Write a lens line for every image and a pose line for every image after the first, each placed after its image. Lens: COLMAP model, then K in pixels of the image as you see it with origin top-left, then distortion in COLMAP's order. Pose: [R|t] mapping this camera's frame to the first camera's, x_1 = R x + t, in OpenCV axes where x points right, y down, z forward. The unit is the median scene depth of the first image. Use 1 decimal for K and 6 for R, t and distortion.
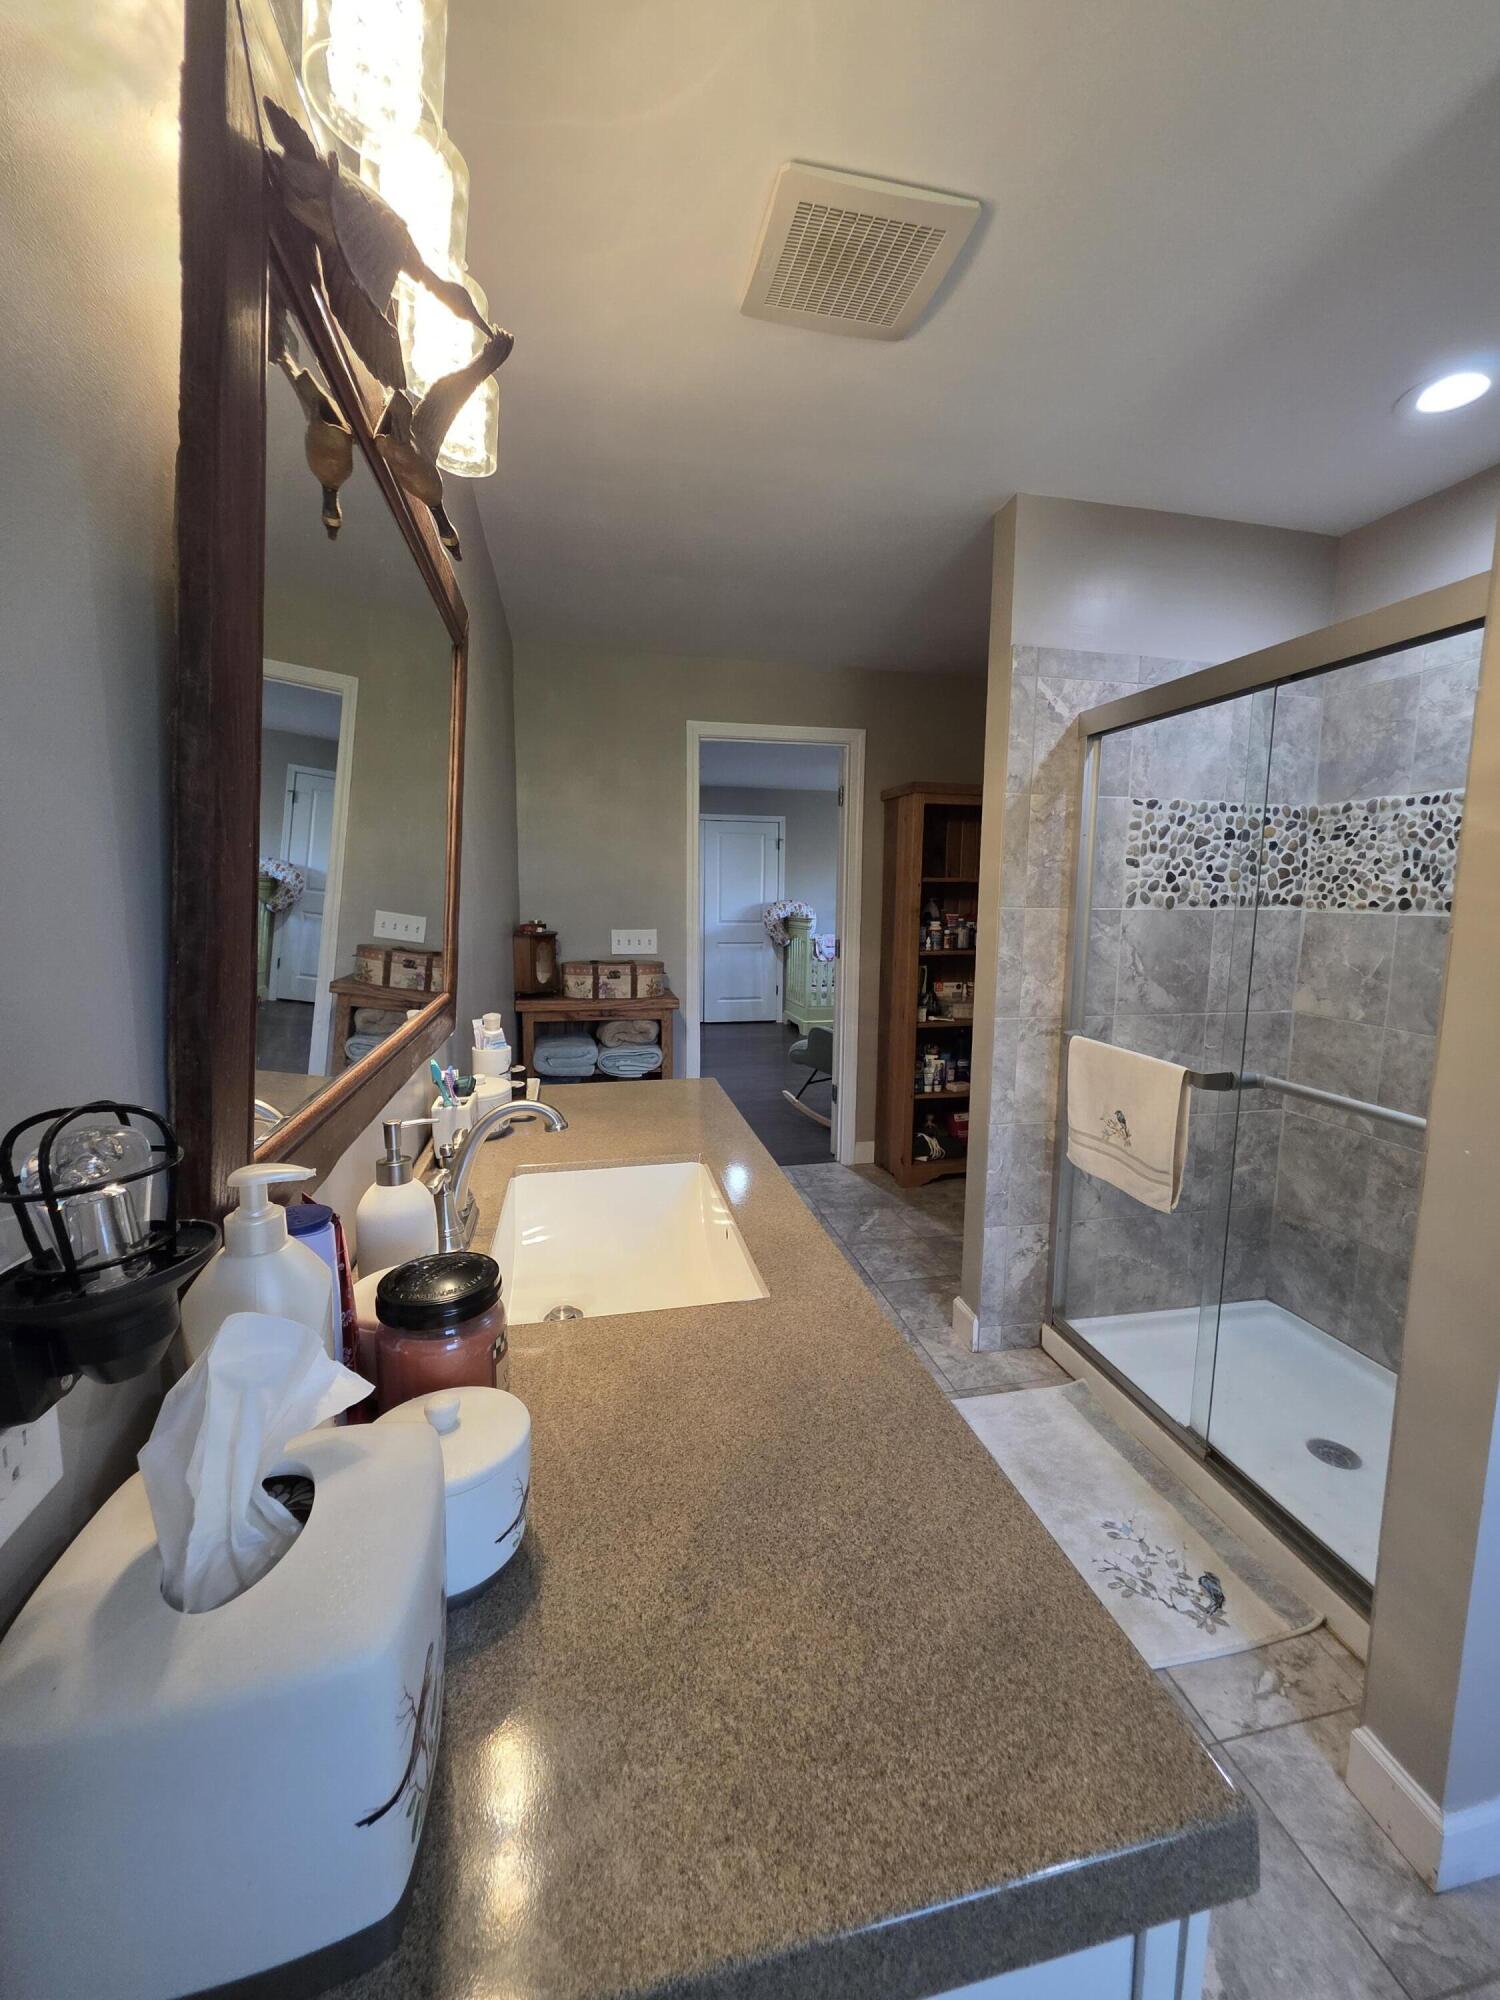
lens RADIAL K [[800.9, 0, 750.0], [0, 800.9, 1000.0], [0, 0, 1]] dist [-0.000976, -0.000084]
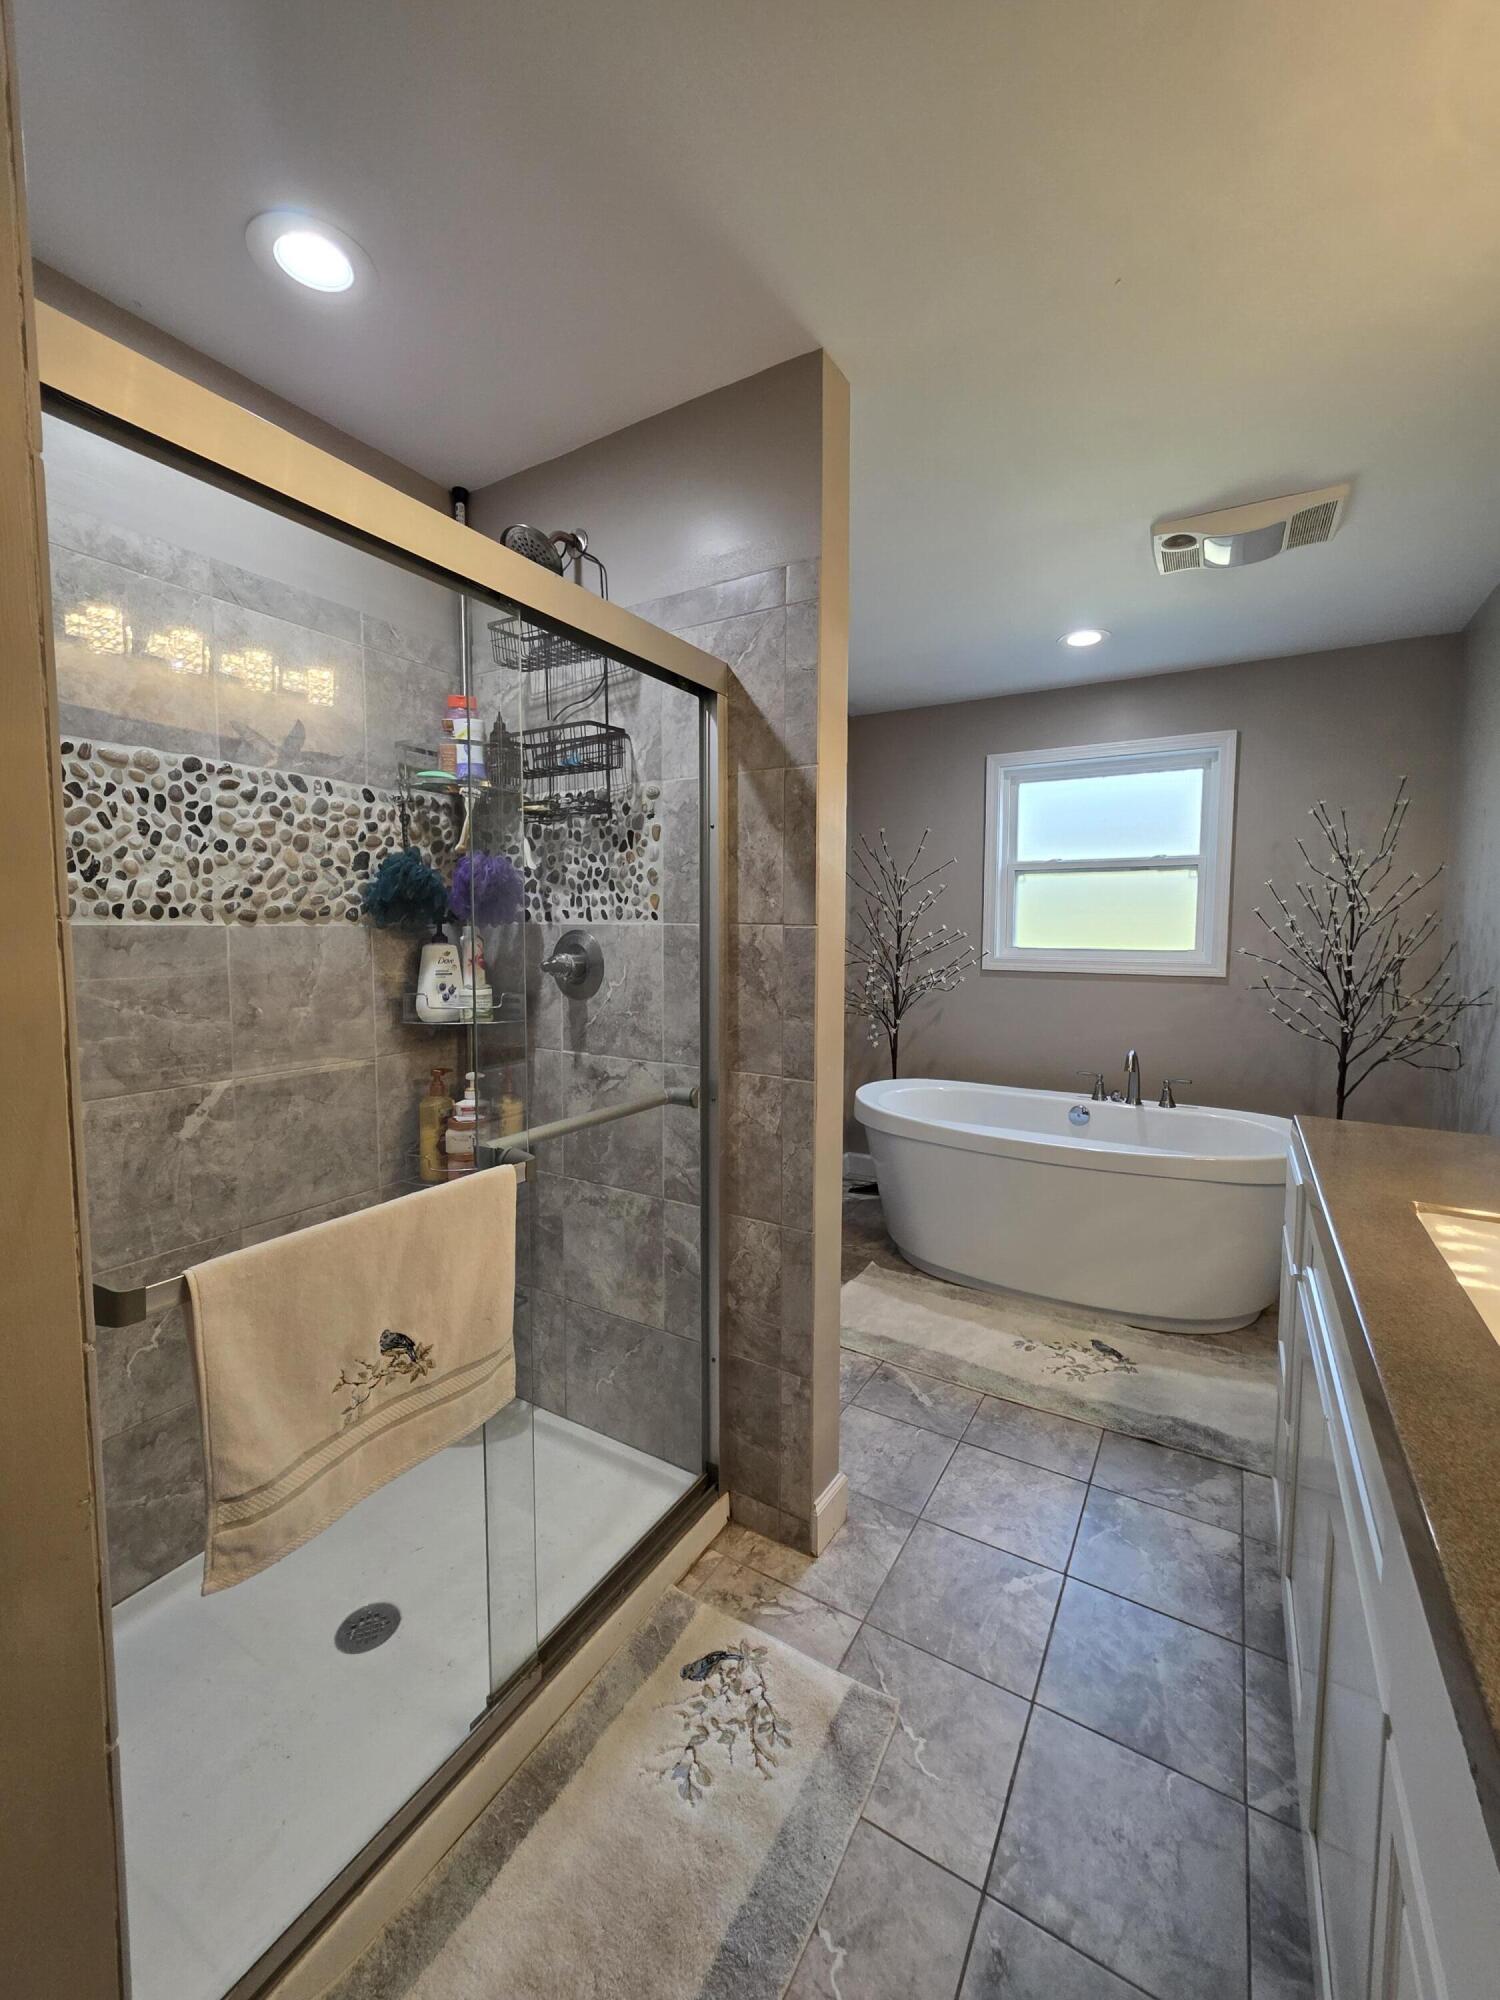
lens RADIAL K [[799.4, 0, 763.1], [0, 799.4, 977.7], [0, 0, 1]] dist [-0.000451, 0.000012]
pose [[-0.734821, -0.077426, 0.673828, -0.018569], [0.065039, 0.980842, 0.183629, -0.151226], [-0.675136, 0.178760, -0.715707, 1.129624]]
